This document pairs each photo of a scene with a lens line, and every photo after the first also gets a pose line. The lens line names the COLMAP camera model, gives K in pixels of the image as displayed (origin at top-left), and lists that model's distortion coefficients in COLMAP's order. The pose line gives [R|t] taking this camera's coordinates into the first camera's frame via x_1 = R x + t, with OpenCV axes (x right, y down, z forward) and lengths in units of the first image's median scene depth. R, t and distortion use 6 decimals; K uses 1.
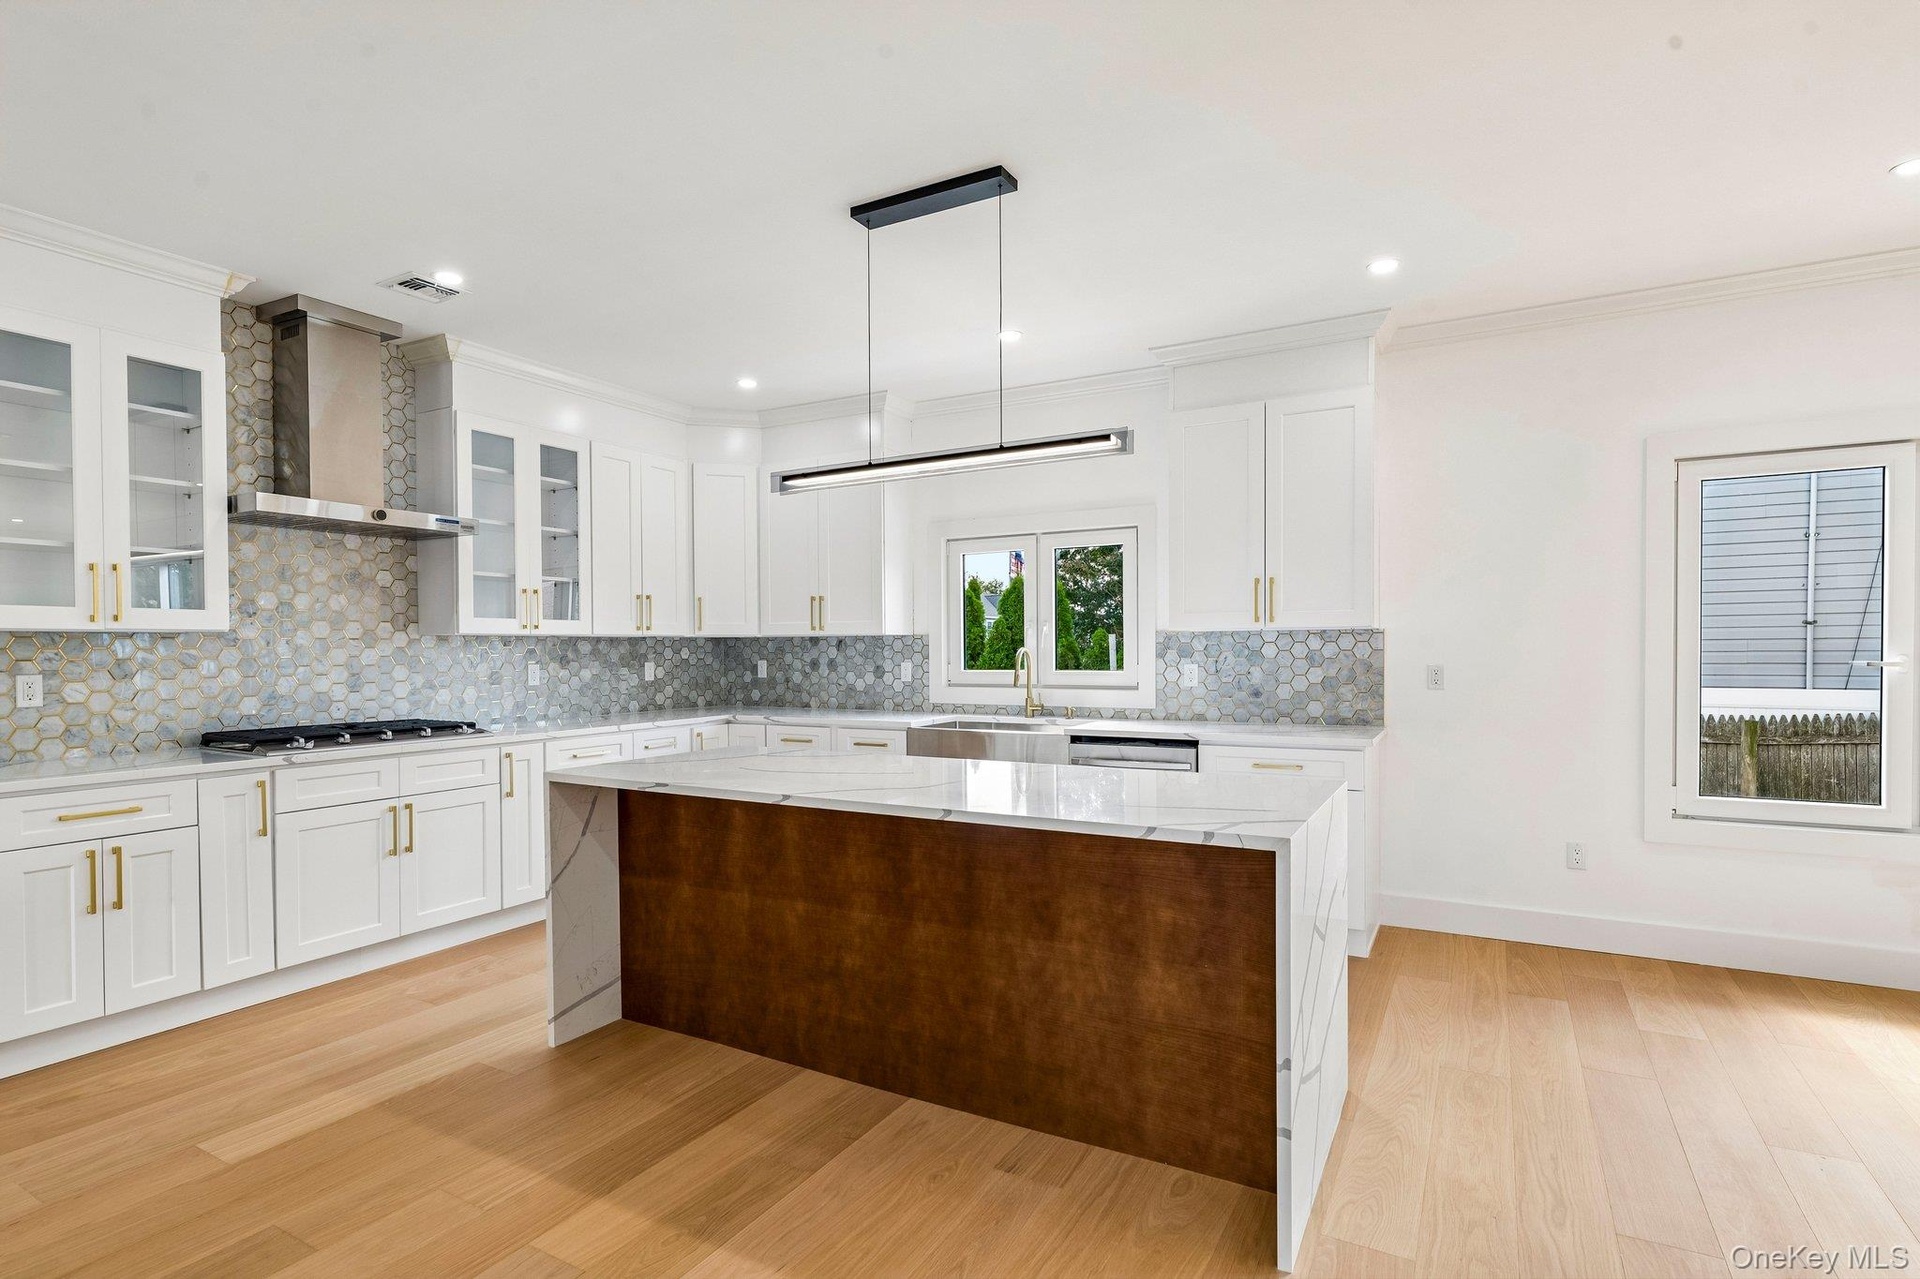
lens RADIAL K [[938.1, 0, 924.6], [0, 938.1, 663.7], [0, 0, 1]] dist [0.003217, -0.001094]
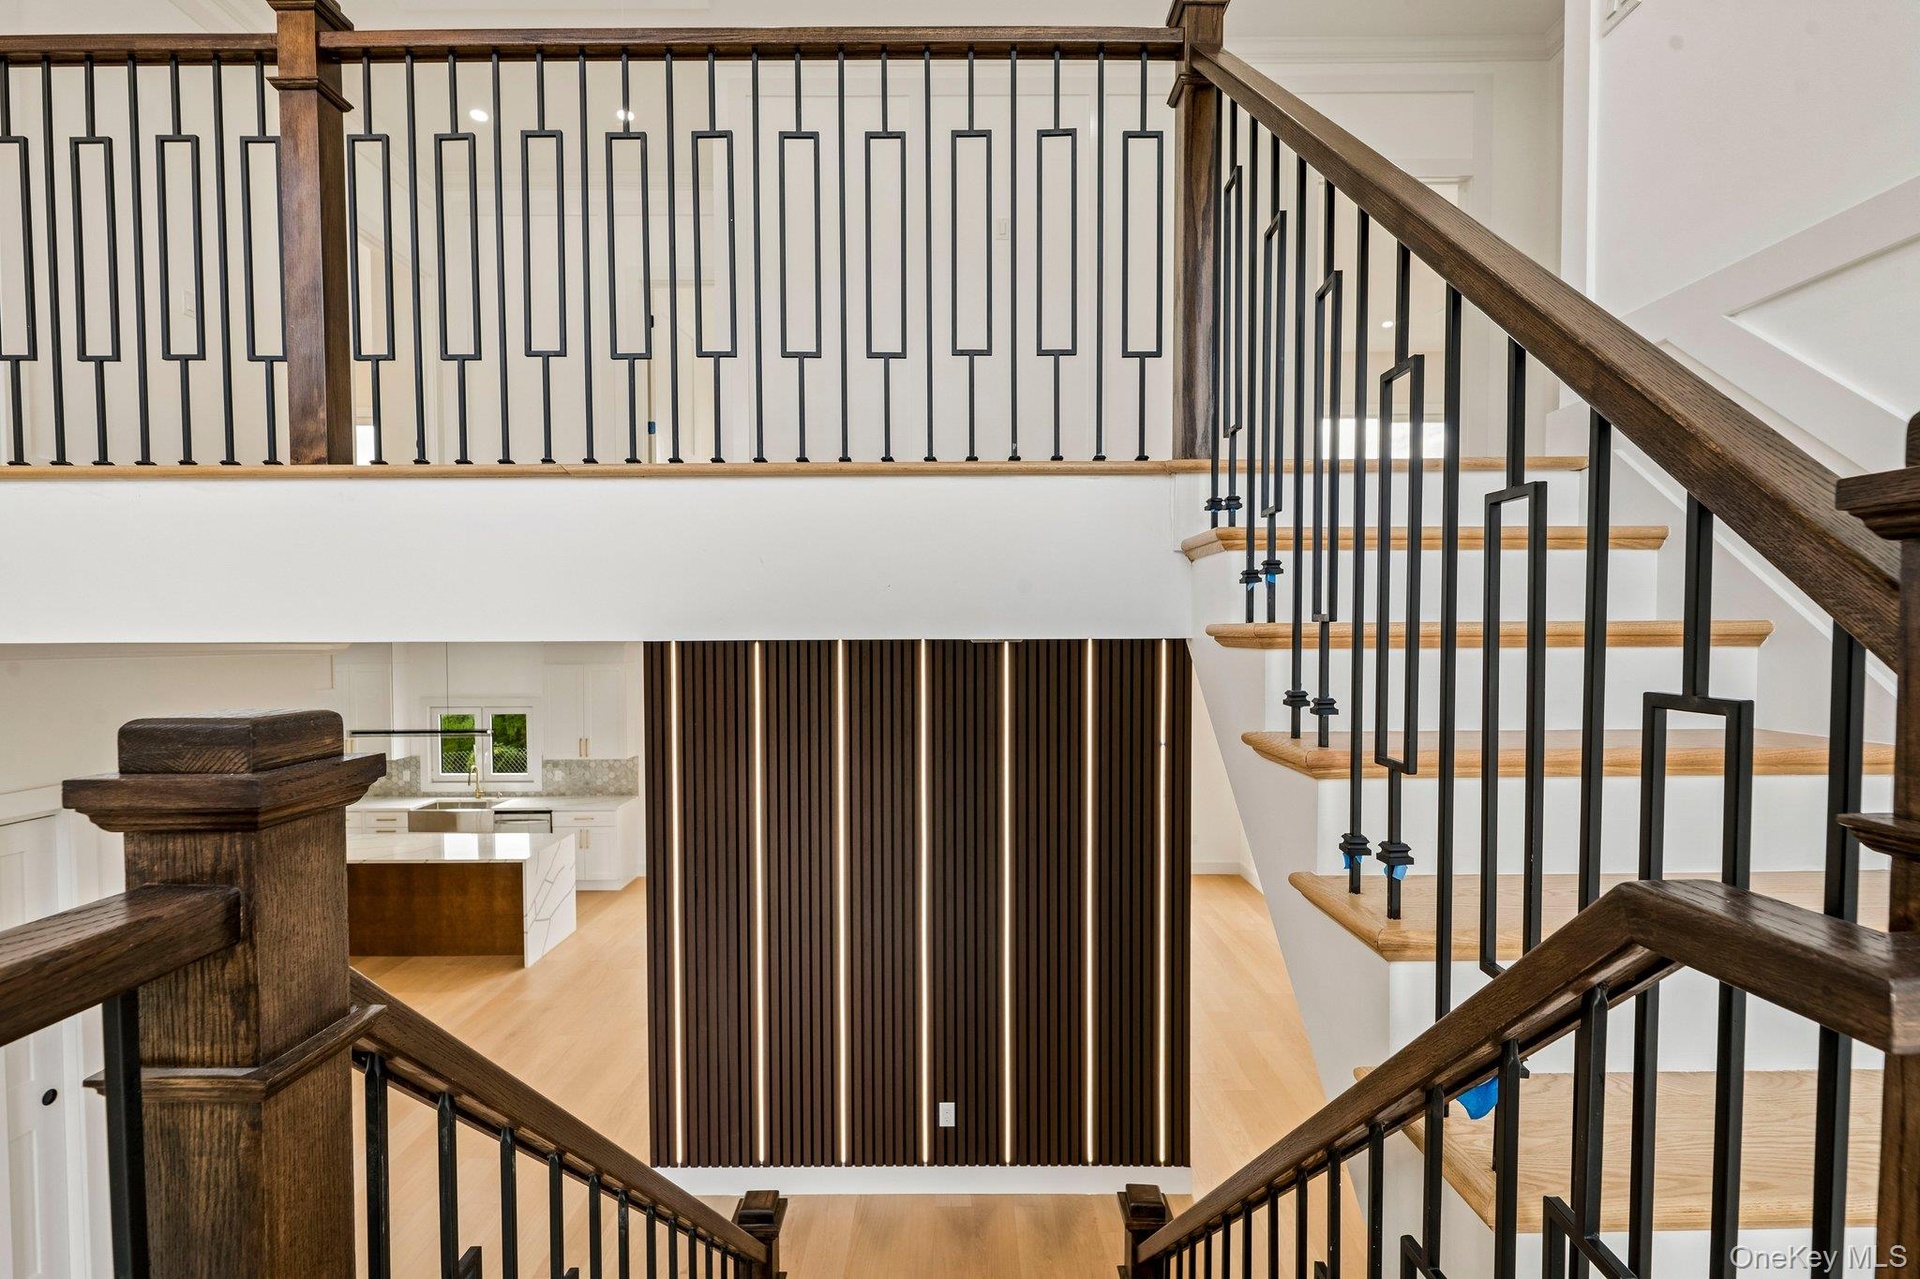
lens RADIAL K [[873.8, 0, 960.6], [0, 873.8, 666.2], [0, 0, 1]] dist [0.001074, -0.000399]
pose [[0.849213, -0.008876, 0.527975, 0.001321], [0.001740, 0.999900, 0.014012, -0.295087], [-0.528047, -0.010980, 0.849144, -1.355446]]
